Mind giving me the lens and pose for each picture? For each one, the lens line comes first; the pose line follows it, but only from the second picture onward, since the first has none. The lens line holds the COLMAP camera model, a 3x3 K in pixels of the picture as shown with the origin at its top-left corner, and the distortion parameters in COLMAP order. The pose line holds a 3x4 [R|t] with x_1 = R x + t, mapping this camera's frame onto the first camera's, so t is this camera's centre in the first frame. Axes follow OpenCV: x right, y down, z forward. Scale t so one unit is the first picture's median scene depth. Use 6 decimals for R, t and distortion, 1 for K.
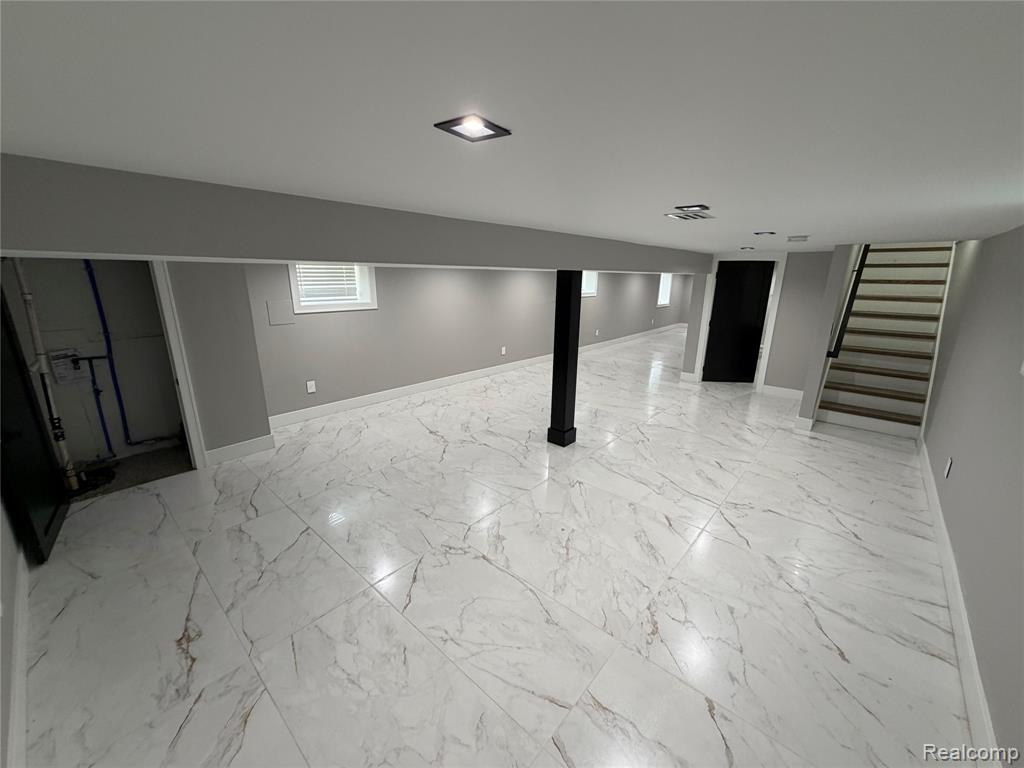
lens RADIAL K [[406.9, 0, 508.3], [0, 406.9, 387.9], [0, 0, 1]] dist [-0.000571, -0.000358]
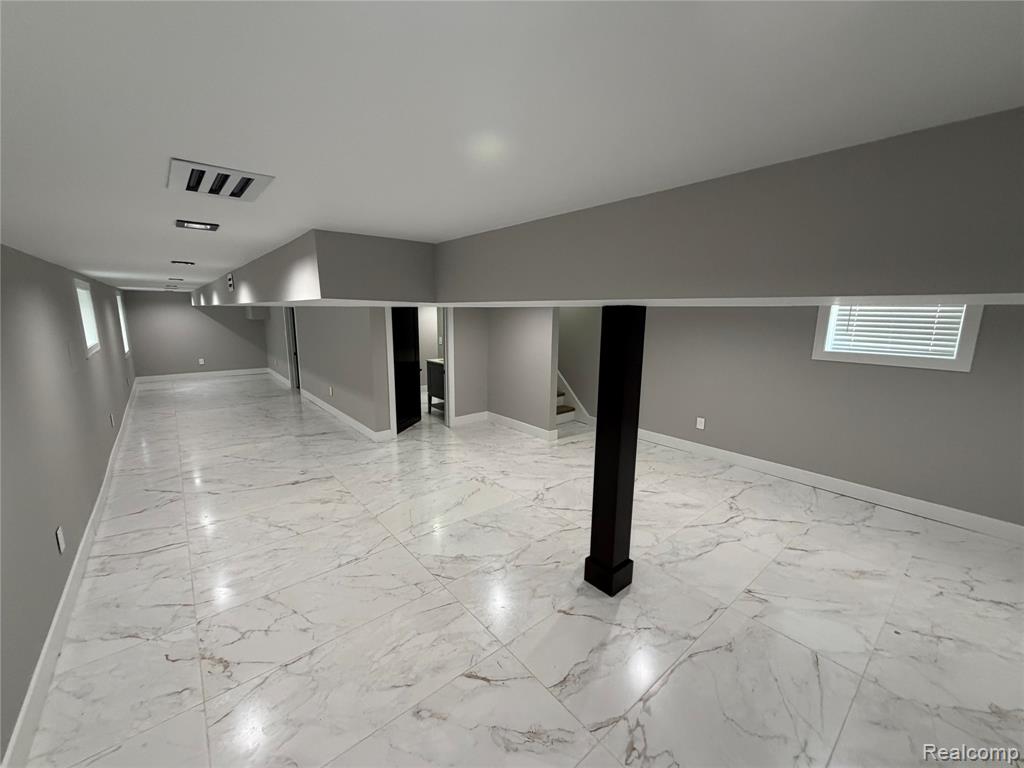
lens RADIAL K [[406.9, 0, 507.2], [0, 406.9, 383.3], [0, 0, 1]] dist [-0.000571, -0.000358]
pose [[0.147958, -0.186636, 0.971224, -0.442204], [0.259995, 0.954831, 0.143877, -0.287224], [-0.954207, 0.231226, 0.189800, 0.988020]]
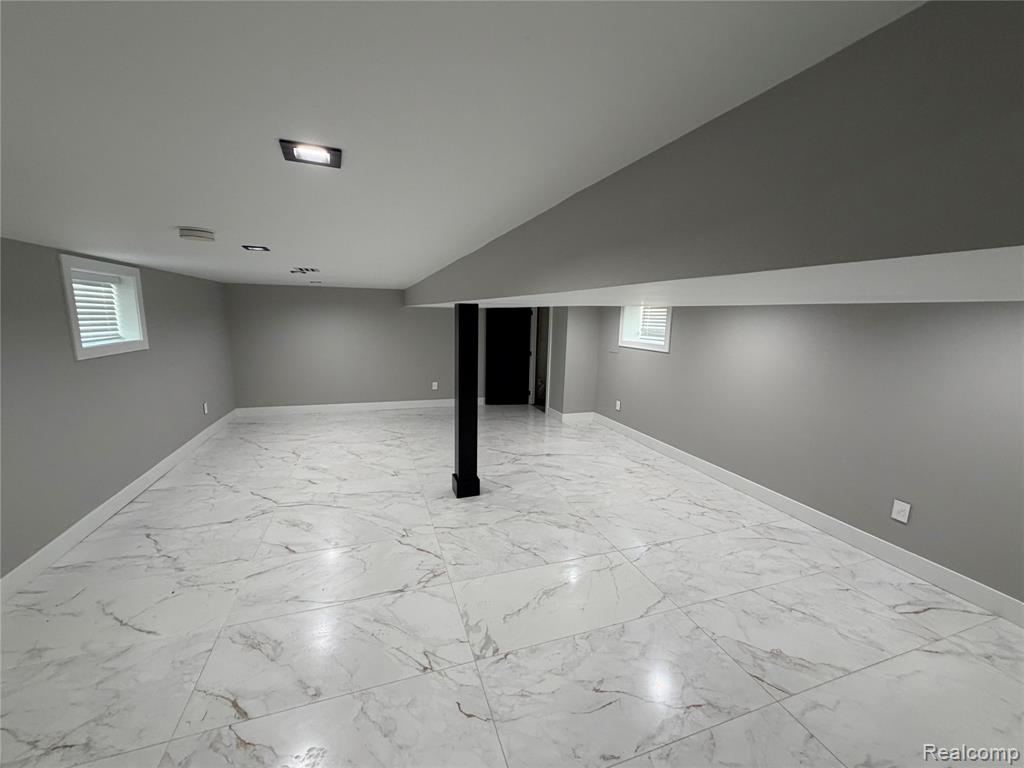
lens RADIAL K [[406.9, 0, 508.7], [0, 406.9, 383.3], [0, 0, 1]] dist [-0.000571, -0.000358]
pose [[-0.486023, 0.123575, -0.865165, 0.852364], [-0.261111, 0.924204, 0.278691, -0.372905], [0.834028, 0.361354, -0.416917, 1.404910]]
